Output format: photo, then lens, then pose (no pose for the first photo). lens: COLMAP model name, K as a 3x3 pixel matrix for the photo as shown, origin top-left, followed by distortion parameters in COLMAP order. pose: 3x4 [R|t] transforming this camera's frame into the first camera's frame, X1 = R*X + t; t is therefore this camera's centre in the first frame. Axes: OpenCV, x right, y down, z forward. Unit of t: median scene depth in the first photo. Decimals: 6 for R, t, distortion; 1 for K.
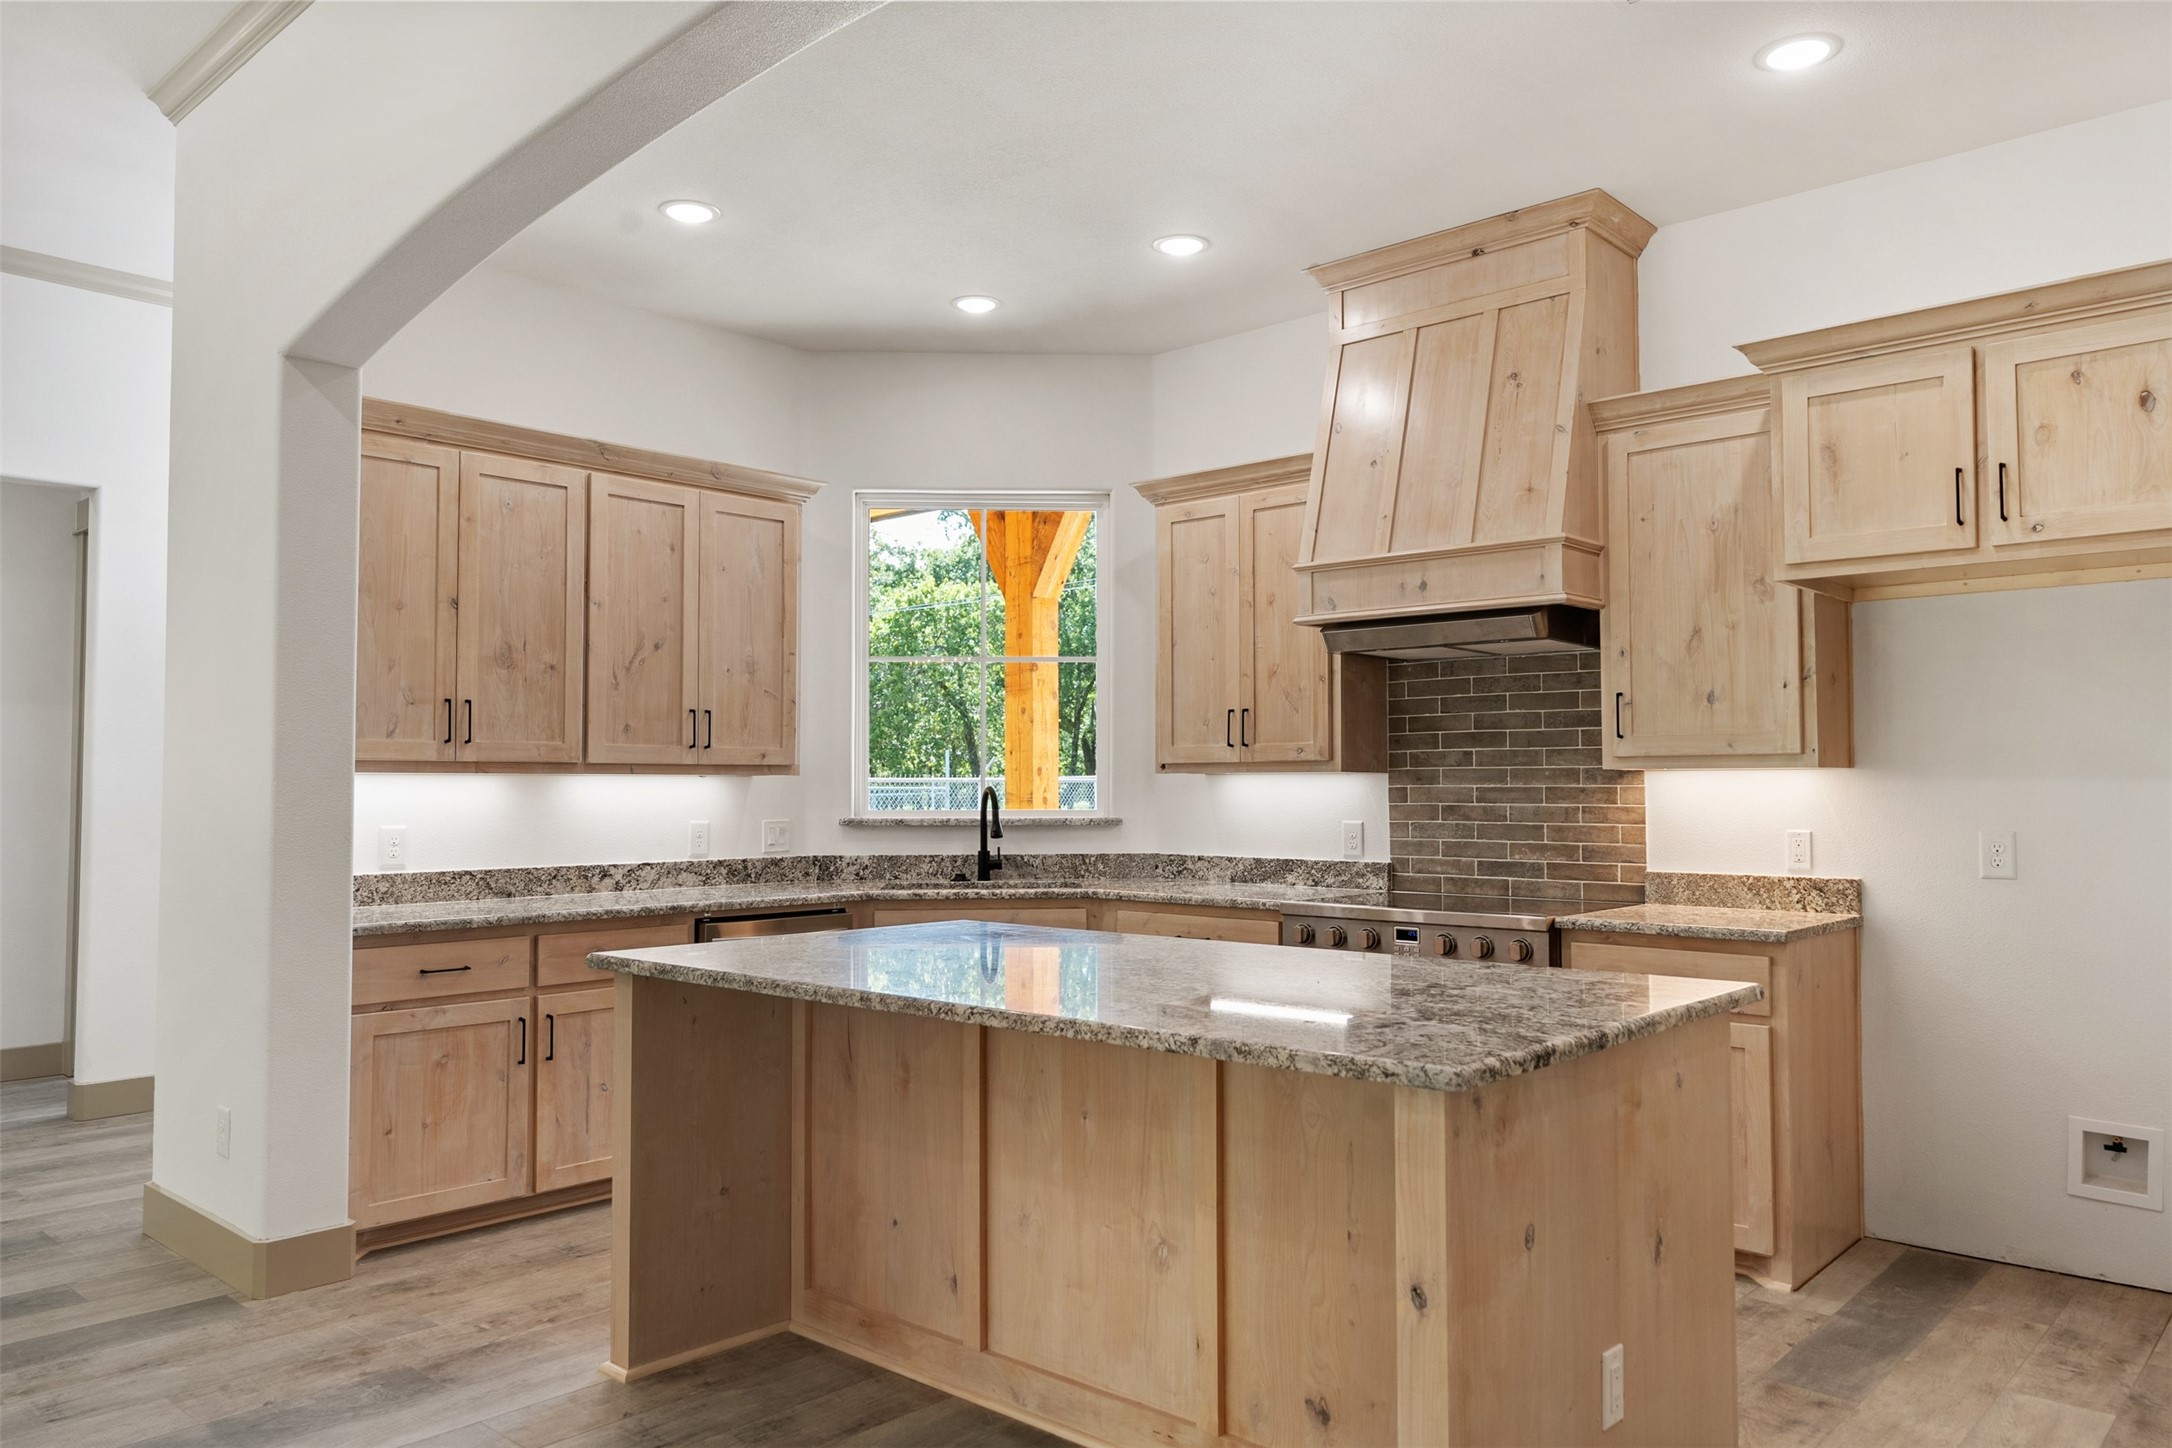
lens RADIAL K [[1510.2, 0, 1086.0], [0, 1510.2, 724.0], [0, 0, 1]] dist [0.003361, -0.001147]
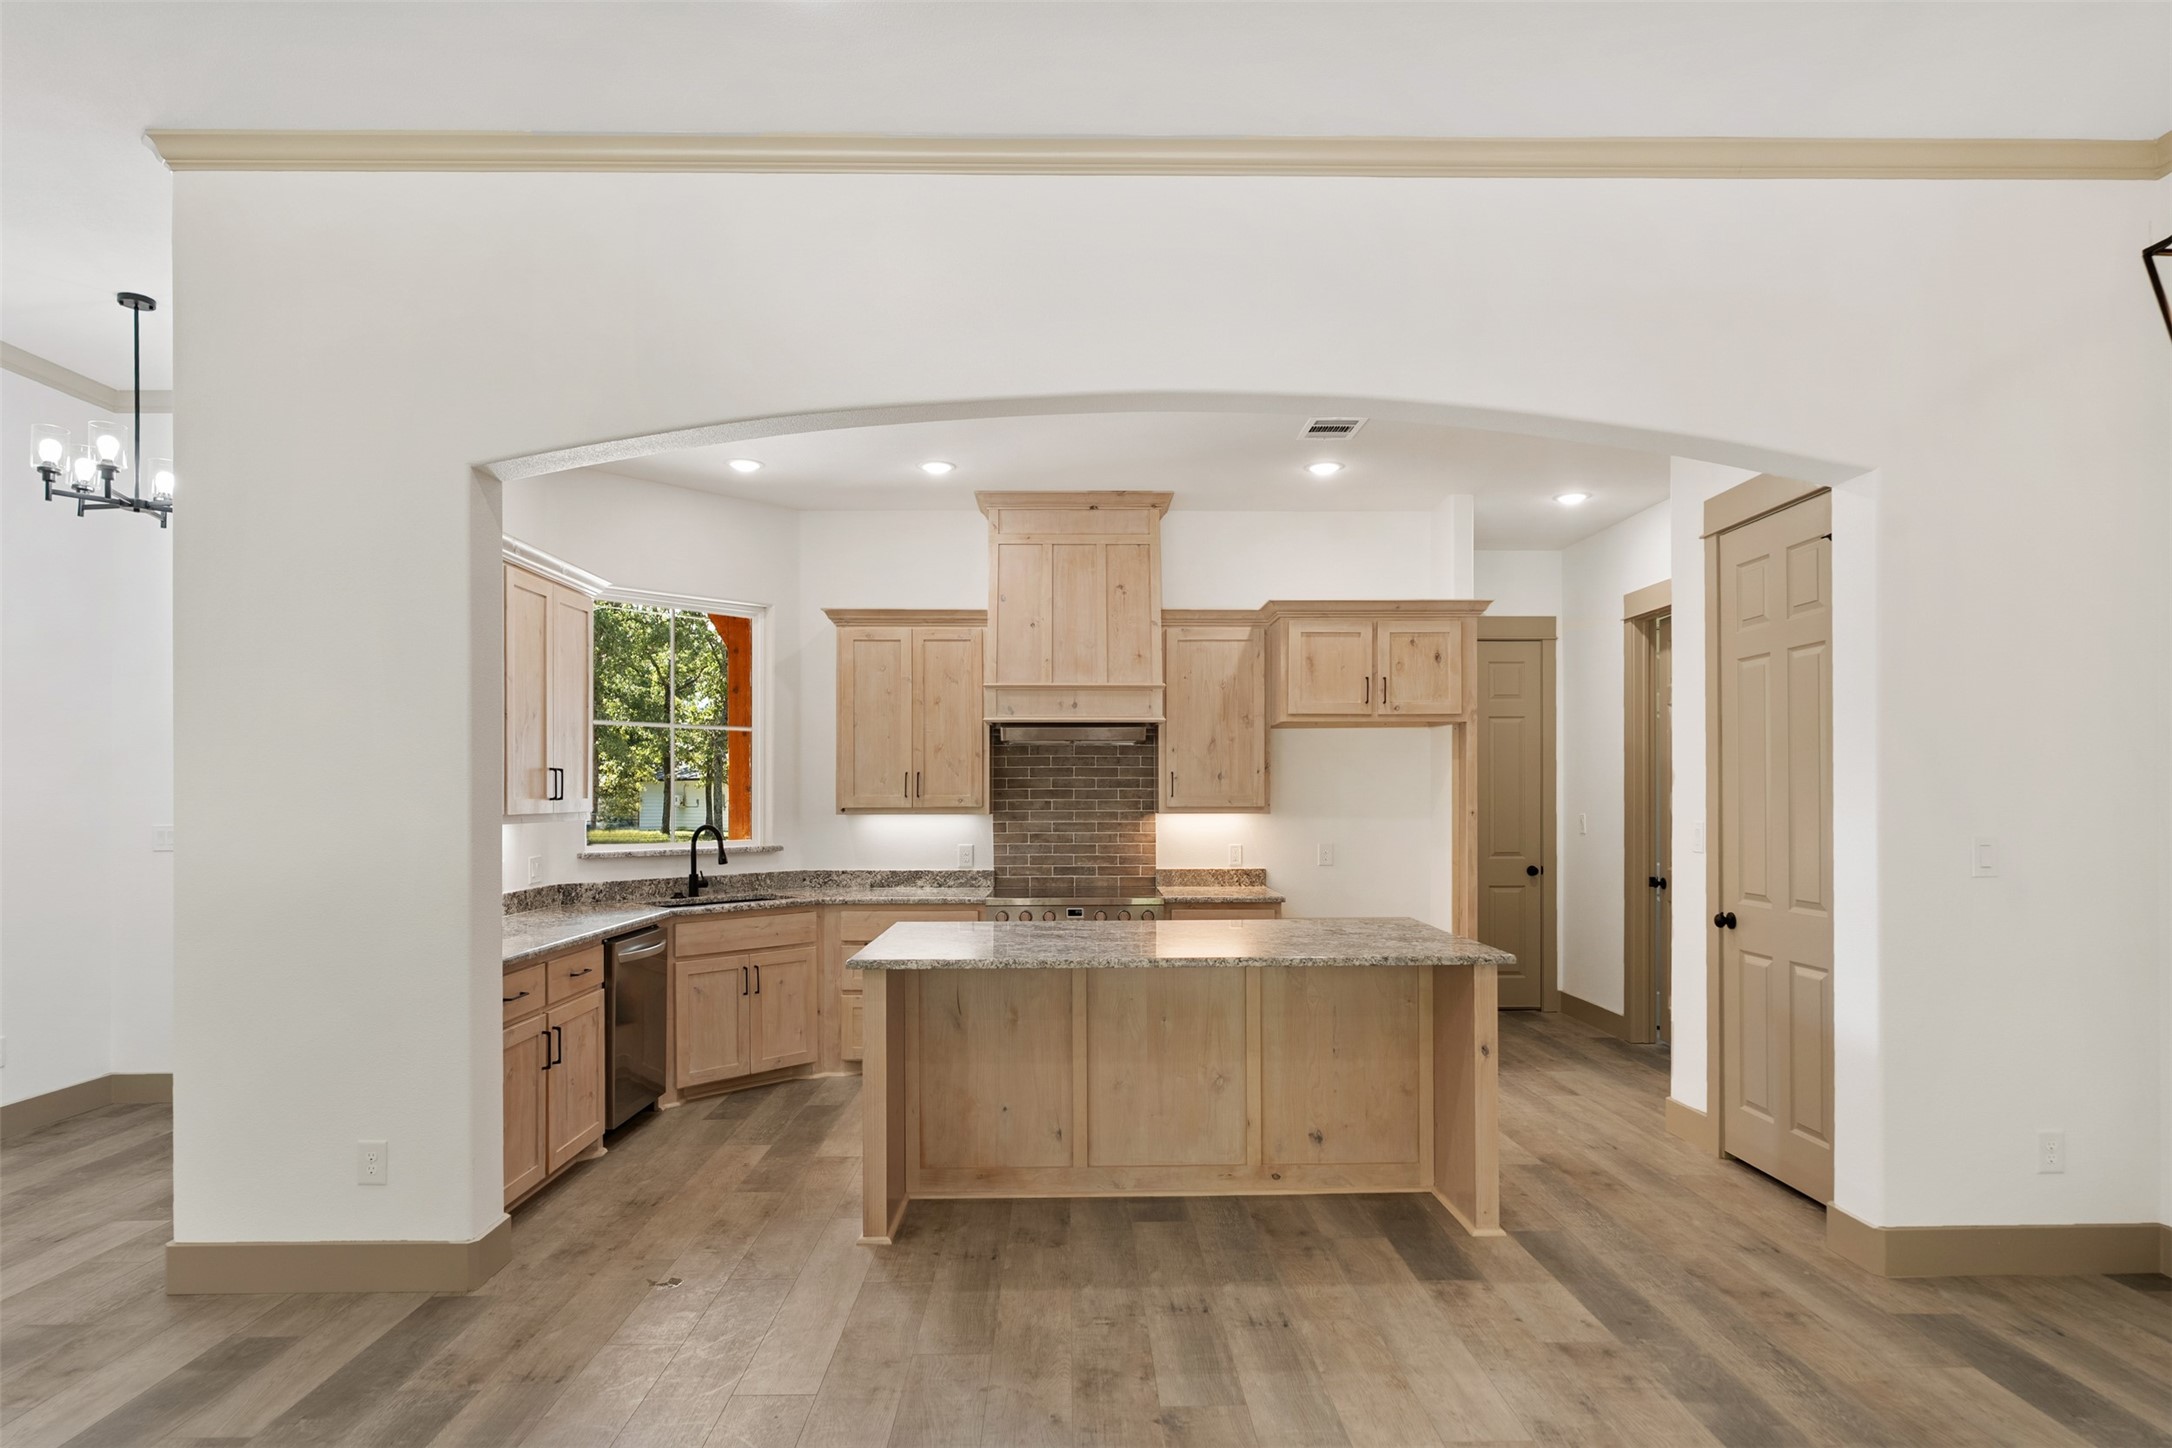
lens RADIAL K [[1195.0, 0, 1086.0], [0, 1195.0, 789.5], [0, 0, 1]] dist [-0.002812, 0.000501]
pose [[0.727996, 0.002635, 0.685577, -0.663951], [-0.027442, 0.999303, 0.025299, -0.031013], [-0.685032, -0.037231, 0.727561, 0.021856]]
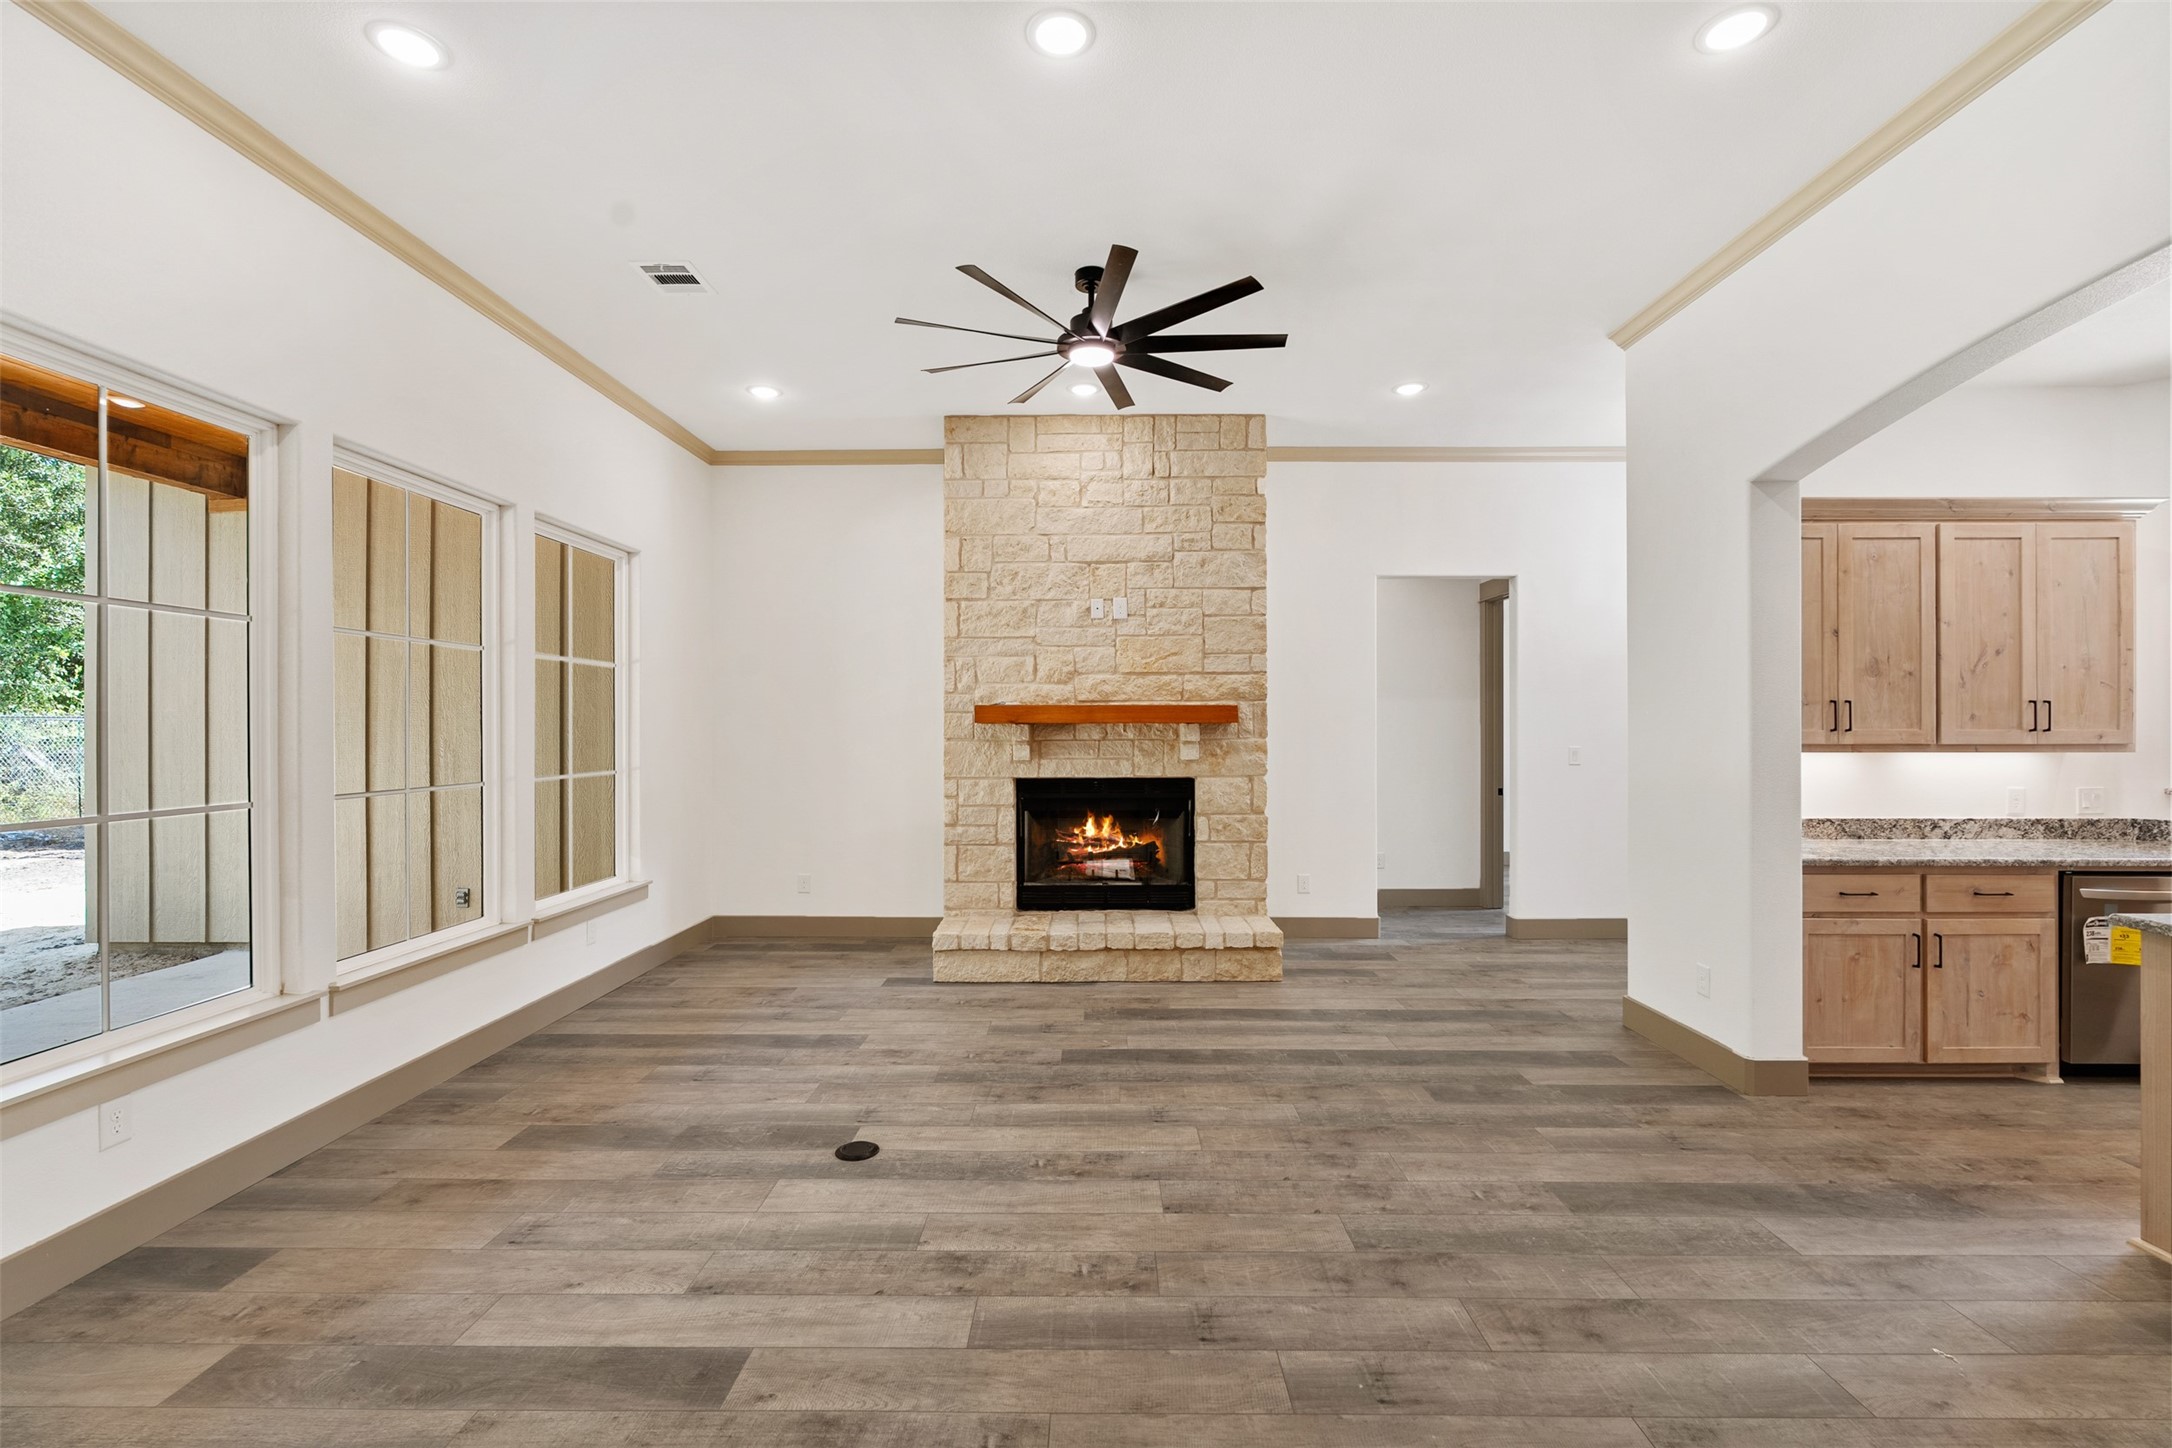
lens RADIAL K [[944.0, 0, 1086.0], [0, 944.0, 724.0], [0, 0, 1]] dist [-0.006529, 0.000312]
pose [[0.663210, -0.001320, -0.748432, -0.219445], [0.031126, 0.999182, 0.025820, -0.038044], [0.747786, -0.040420, 0.662709, -0.109192]]
